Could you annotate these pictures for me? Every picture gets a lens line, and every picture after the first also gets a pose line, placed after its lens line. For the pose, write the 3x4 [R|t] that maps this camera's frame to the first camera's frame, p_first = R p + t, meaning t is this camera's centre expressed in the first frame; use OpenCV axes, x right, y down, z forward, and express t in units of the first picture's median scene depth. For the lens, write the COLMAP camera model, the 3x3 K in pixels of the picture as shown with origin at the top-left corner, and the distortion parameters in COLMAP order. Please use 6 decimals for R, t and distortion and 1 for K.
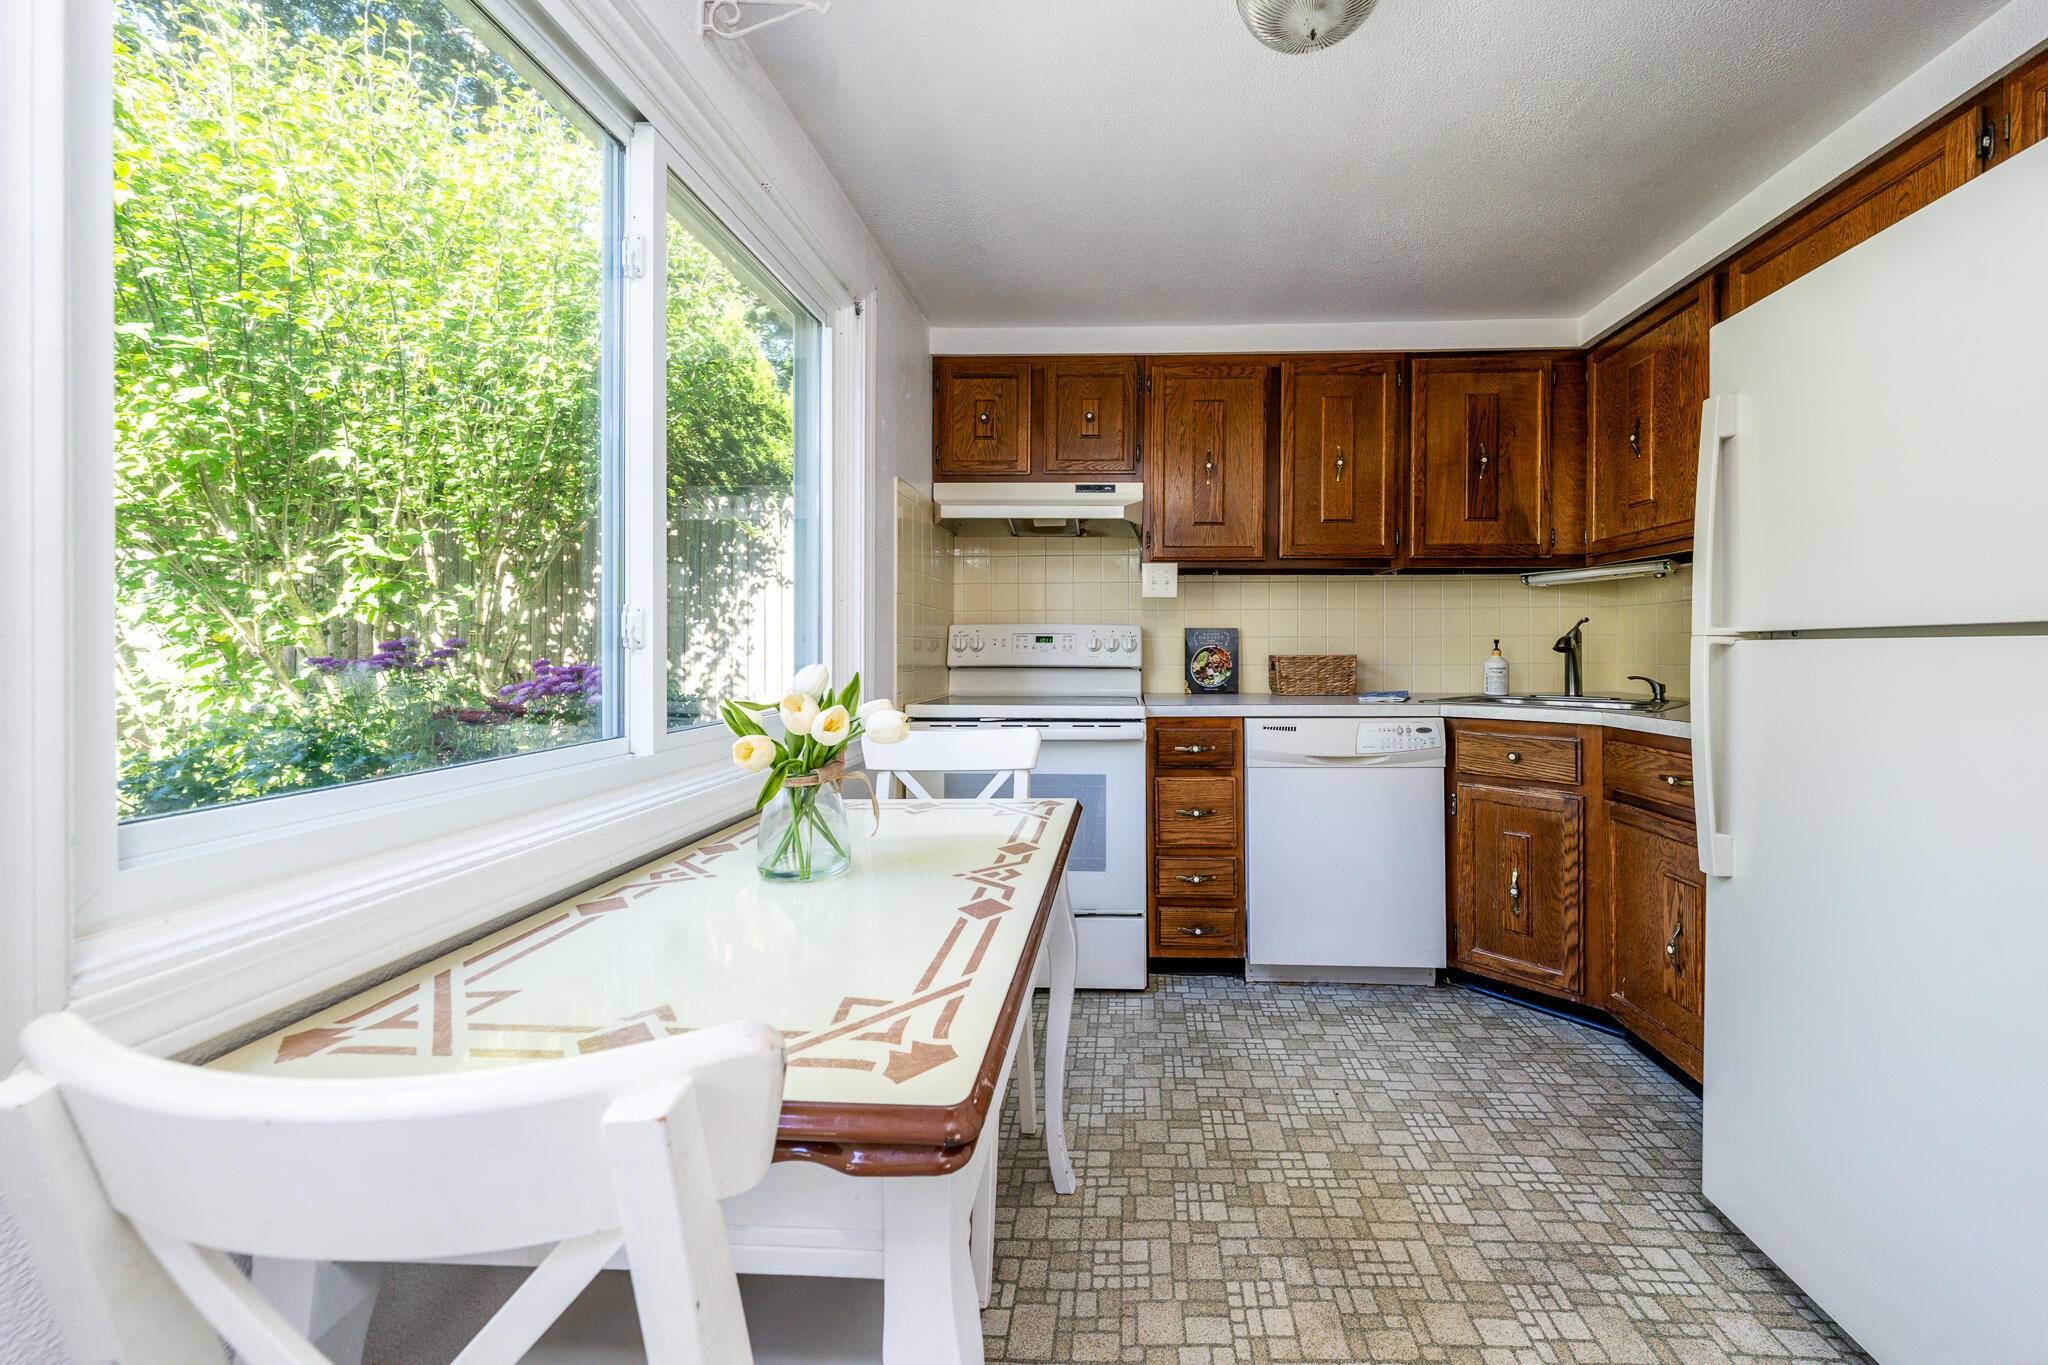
lens RADIAL K [[725.6, 0, 1097.2], [0, 725.6, 654.7], [0, 0, 1]] dist [-0.002806, -0.000168]
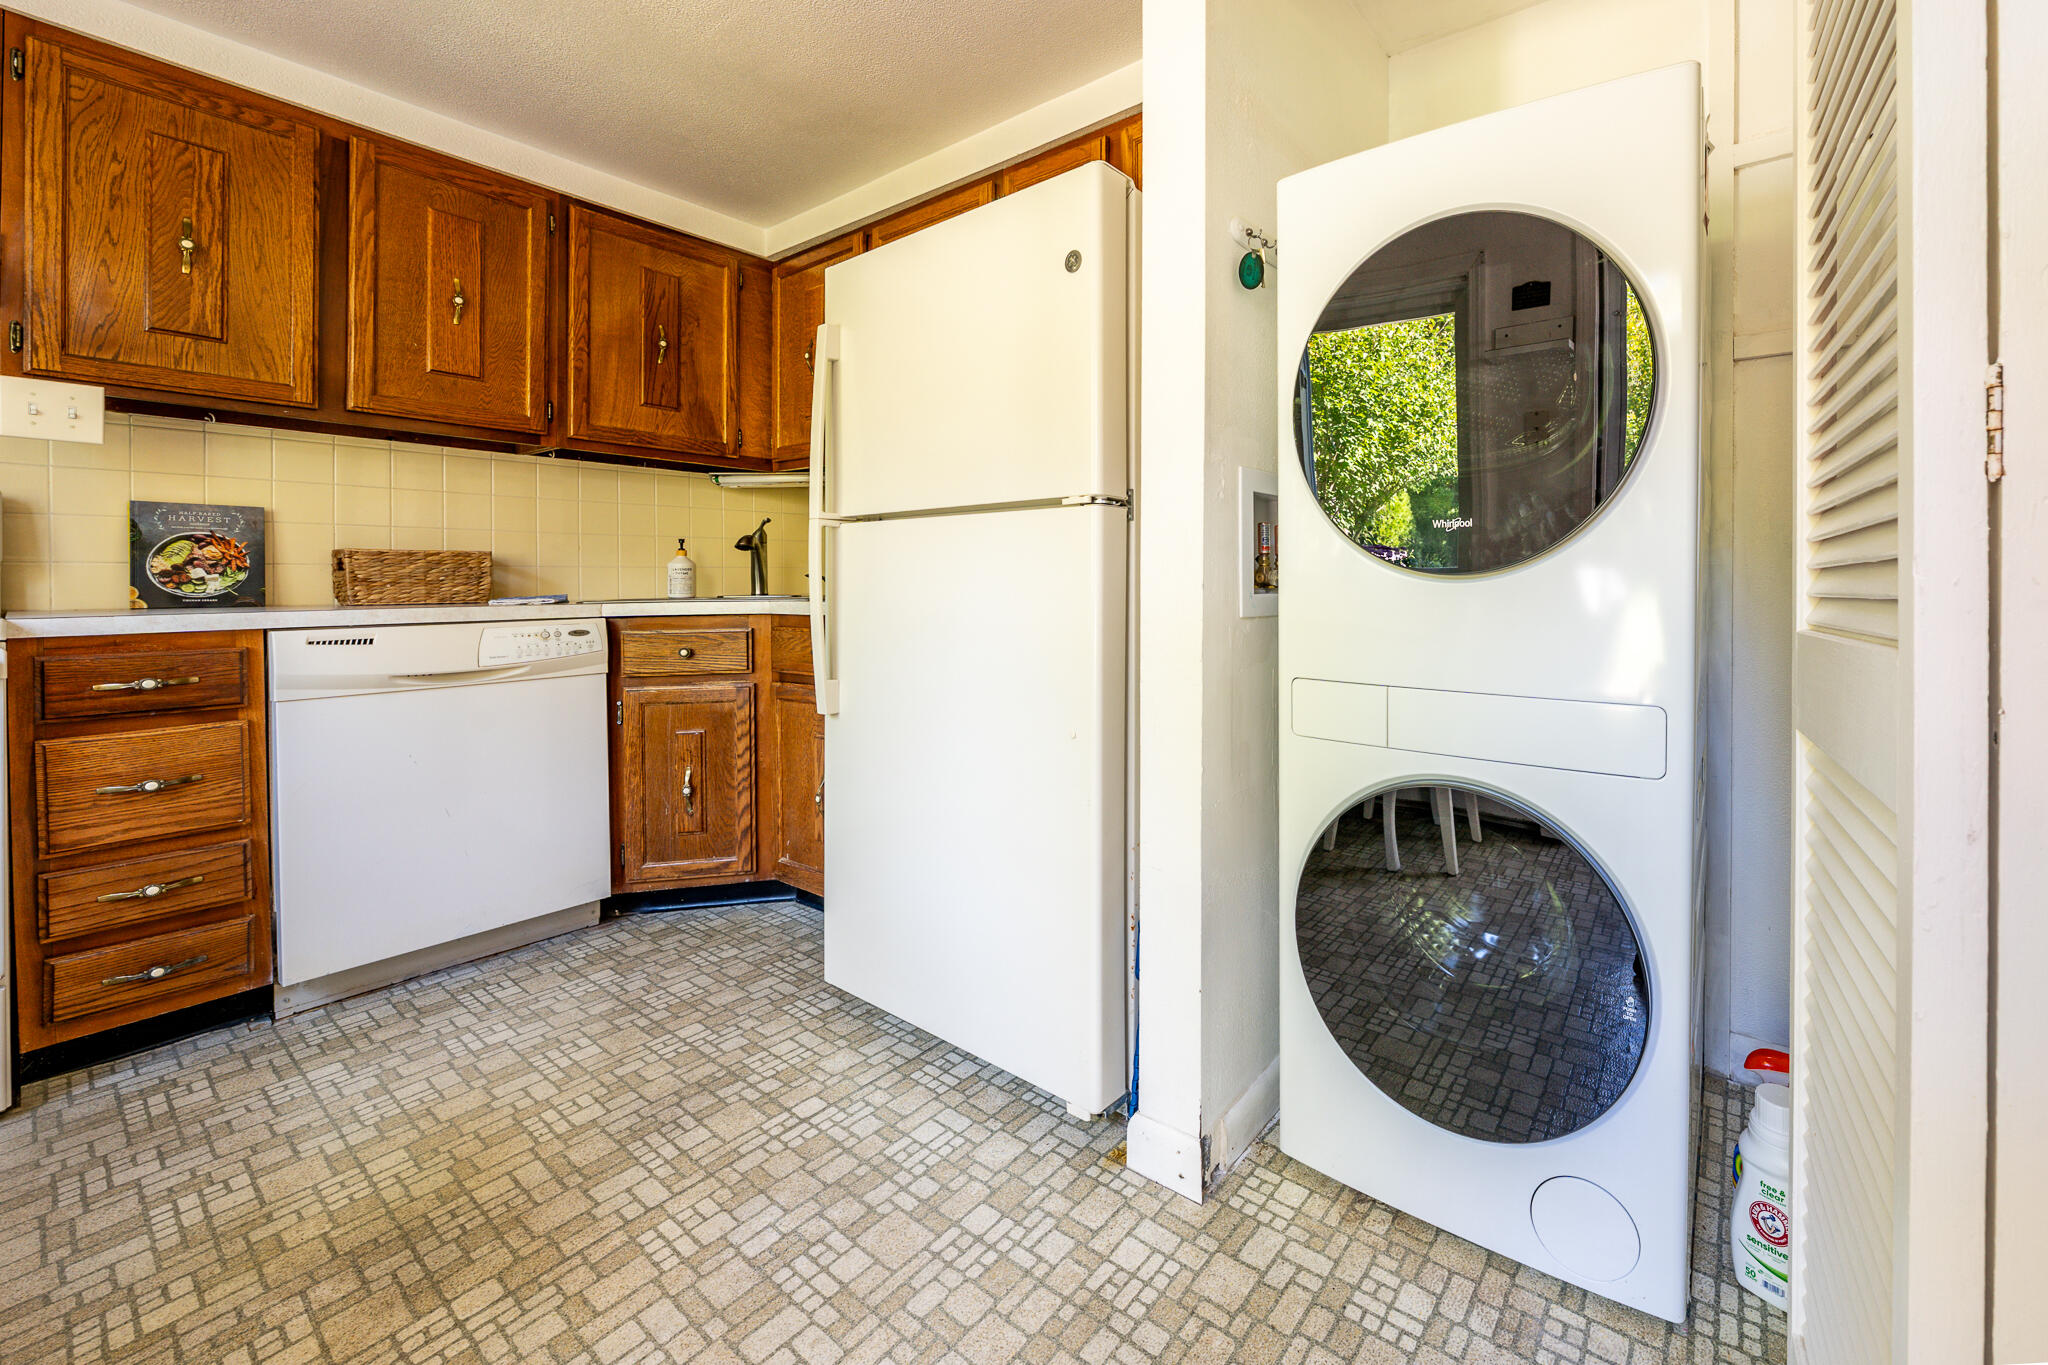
lens RADIAL K [[809.0, 0, 1226.4], [0, 809.0, 585.9], [0, 0, 1]] dist [-0.002383, 0.000313]
pose [[0.510319, -0.003599, 0.859978, 0.011350], [0.007895, 0.999969, -0.000501, 0.052353], [-0.859949, 0.007045, 0.510331, -0.160991]]
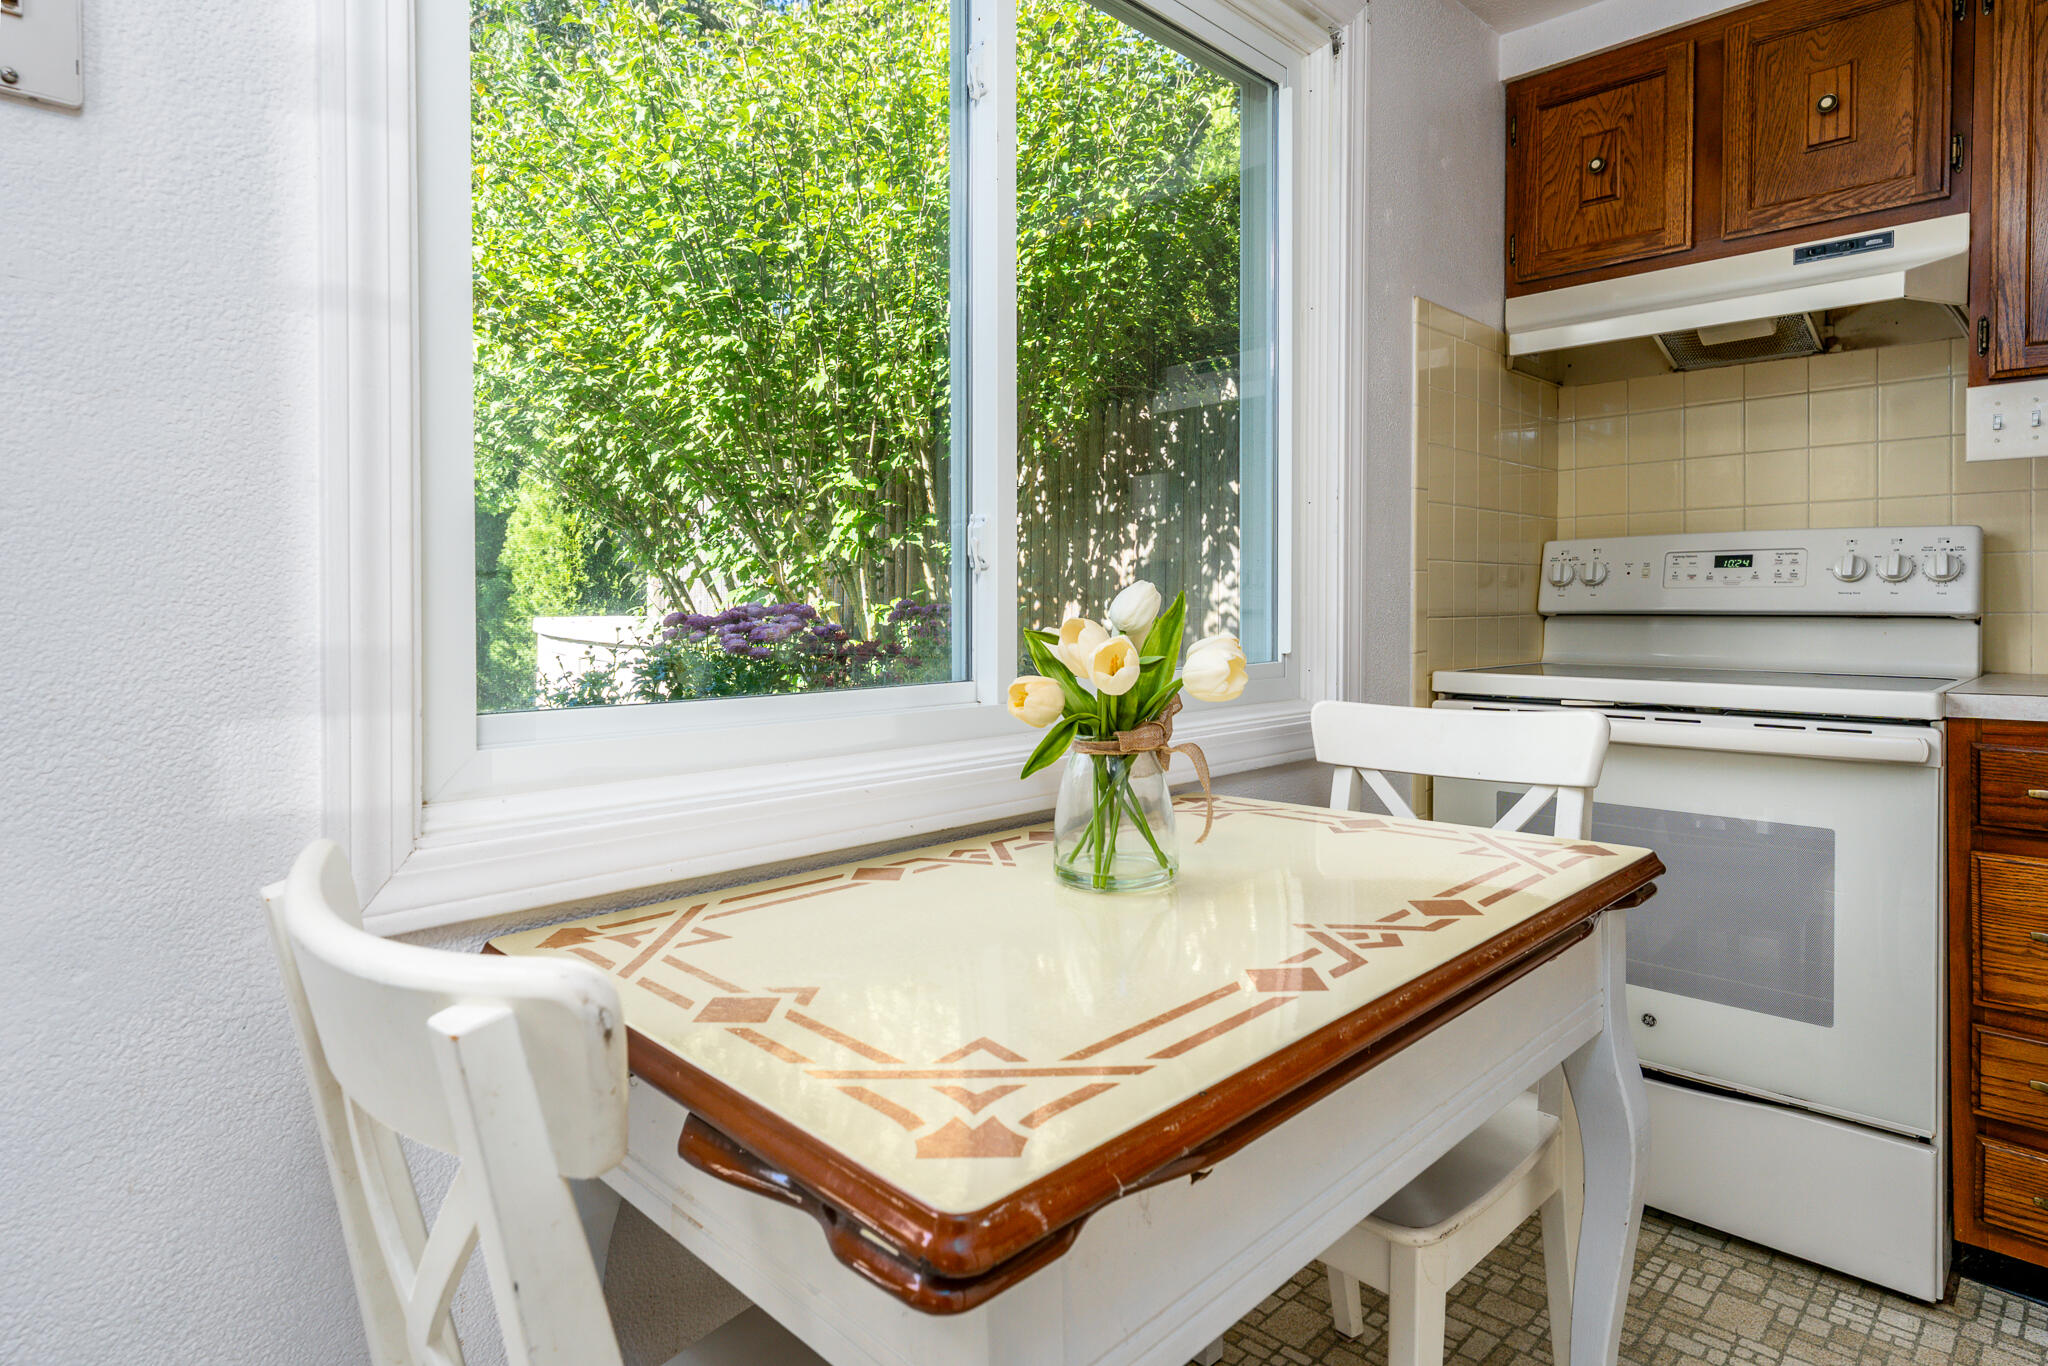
lens RADIAL K [[1123.6, 0, 1017.0], [0, 1123.6, 615.5], [0, 0, 1]] dist [0.001954, 0.000451]
pose [[0.733094, 0.004081, -0.680115, 0.121939], [-0.002698, 0.999992, 0.003092, 0.020609], [0.680122, -0.000432, 0.733099, 0.072532]]
